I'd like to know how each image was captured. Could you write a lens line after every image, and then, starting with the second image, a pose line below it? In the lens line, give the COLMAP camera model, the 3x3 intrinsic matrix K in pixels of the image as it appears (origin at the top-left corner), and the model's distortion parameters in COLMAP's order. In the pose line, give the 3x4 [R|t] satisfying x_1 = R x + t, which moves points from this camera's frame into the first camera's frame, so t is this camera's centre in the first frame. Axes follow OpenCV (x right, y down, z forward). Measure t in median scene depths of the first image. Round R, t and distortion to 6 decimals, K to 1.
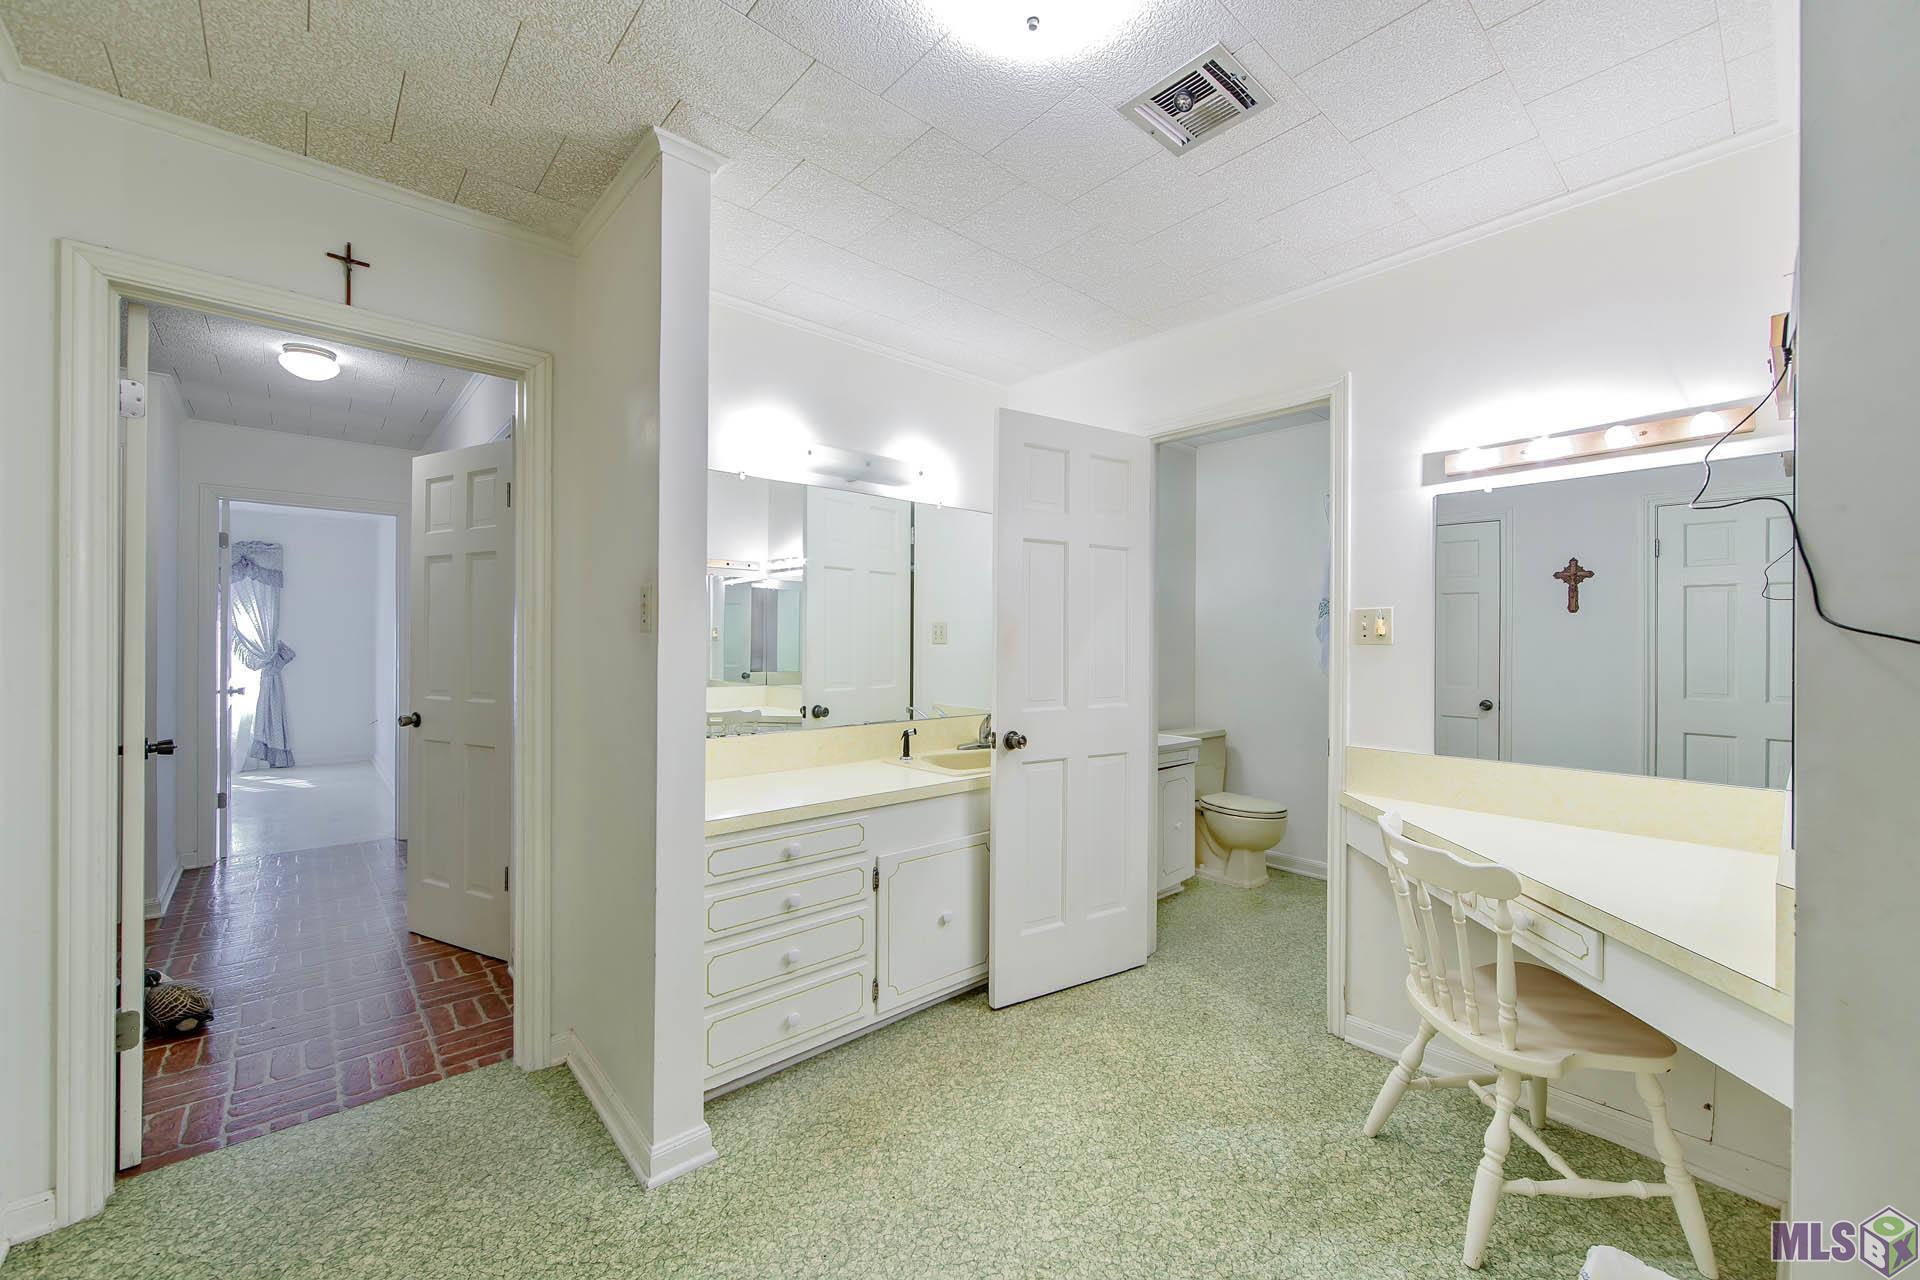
lens RADIAL K [[758.9, 0, 956.7], [0, 758.9, 636.1], [0, 0, 1]] dist [-0.001612, -0.000101]
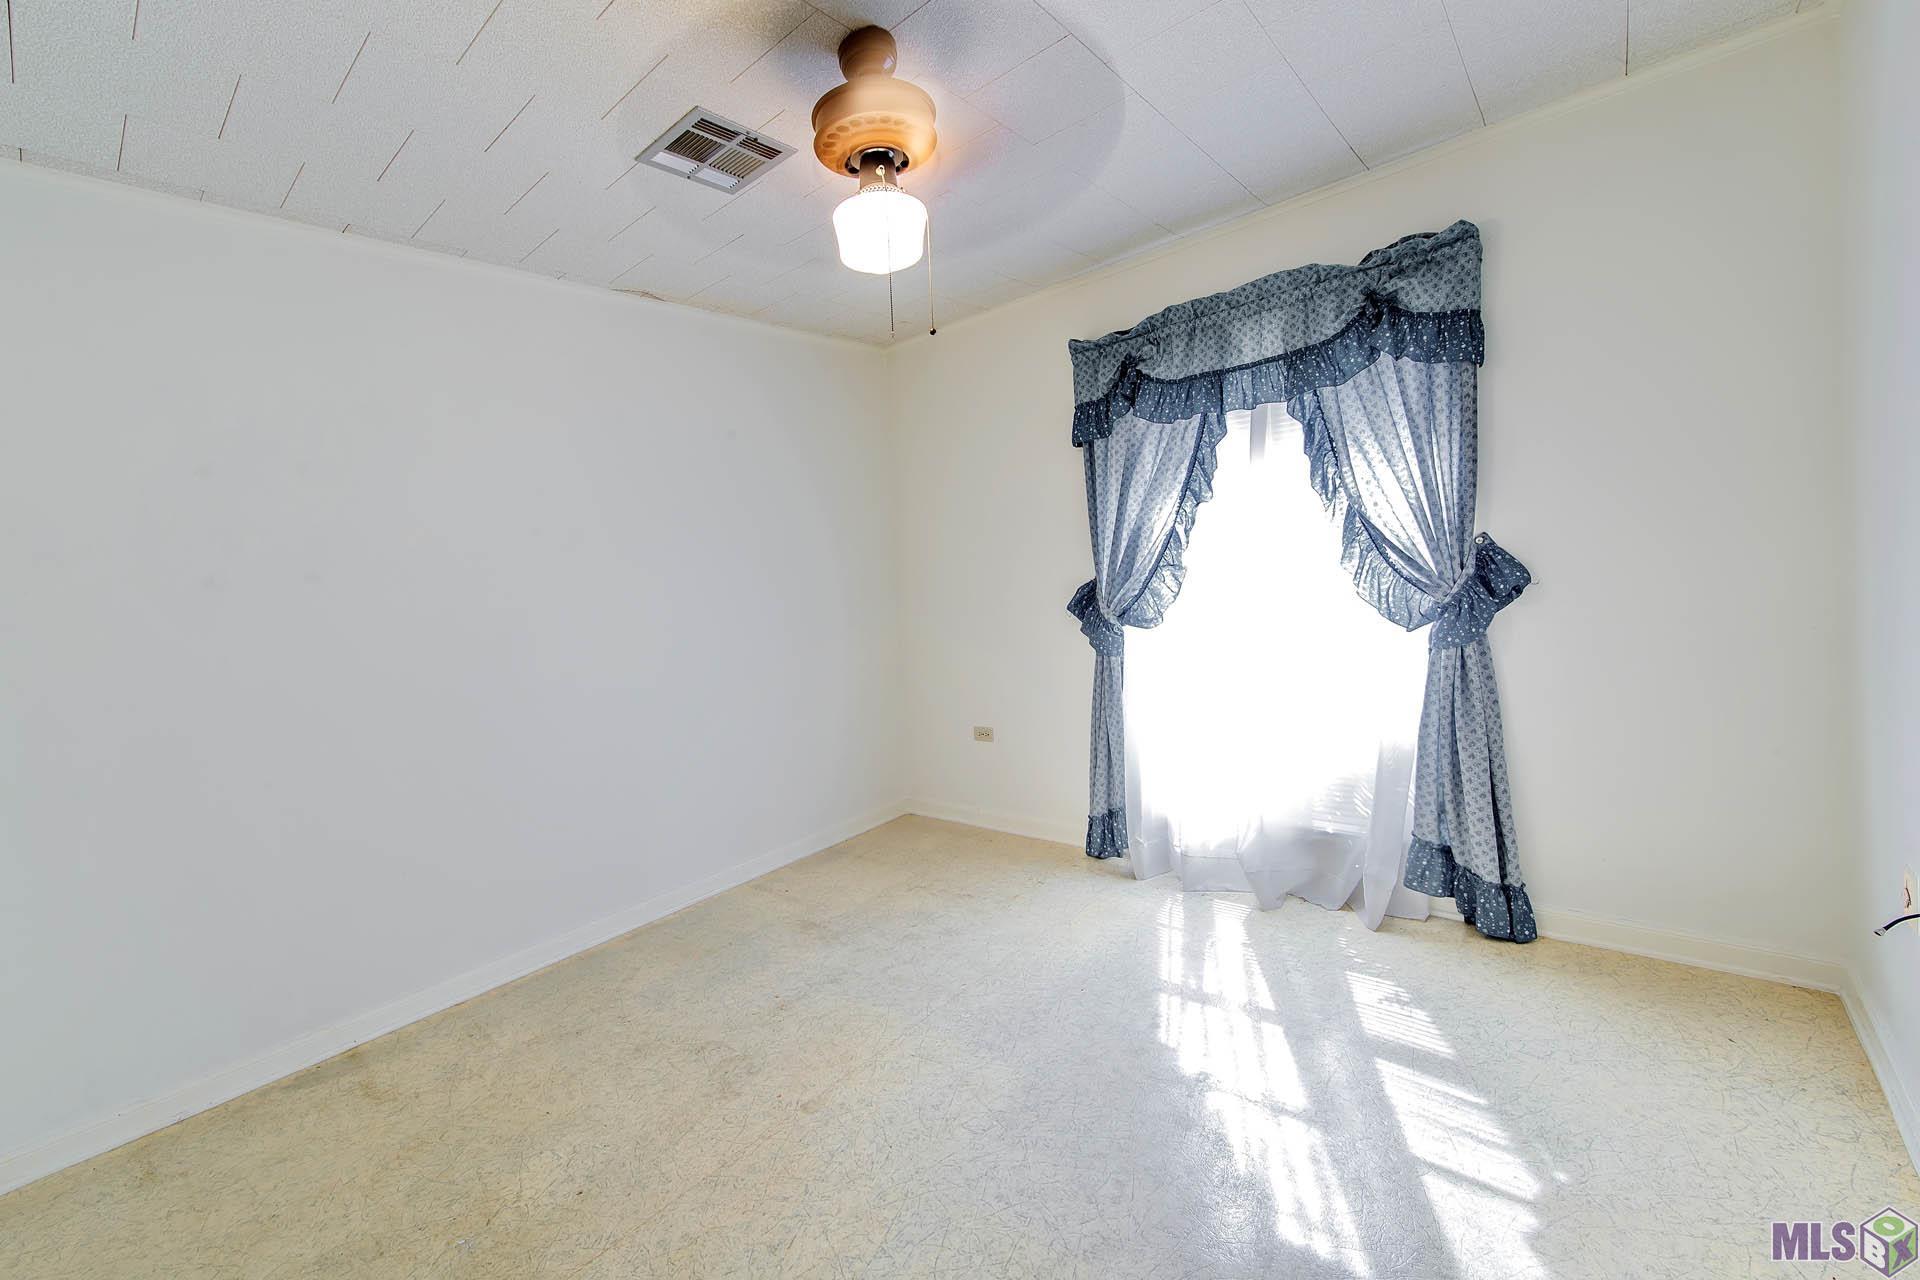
lens RADIAL K [[678.5, 0, 955.9], [0, 678.5, 631.9], [0, 0, 1]] dist [-0.001237, -0.000027]
pose [[0.196097, -0.020522, -0.980370, -0.662833], [0.013706, 0.999741, -0.018186, 0.049200], [0.980489, -0.009870, 0.196327, 0.734299]]
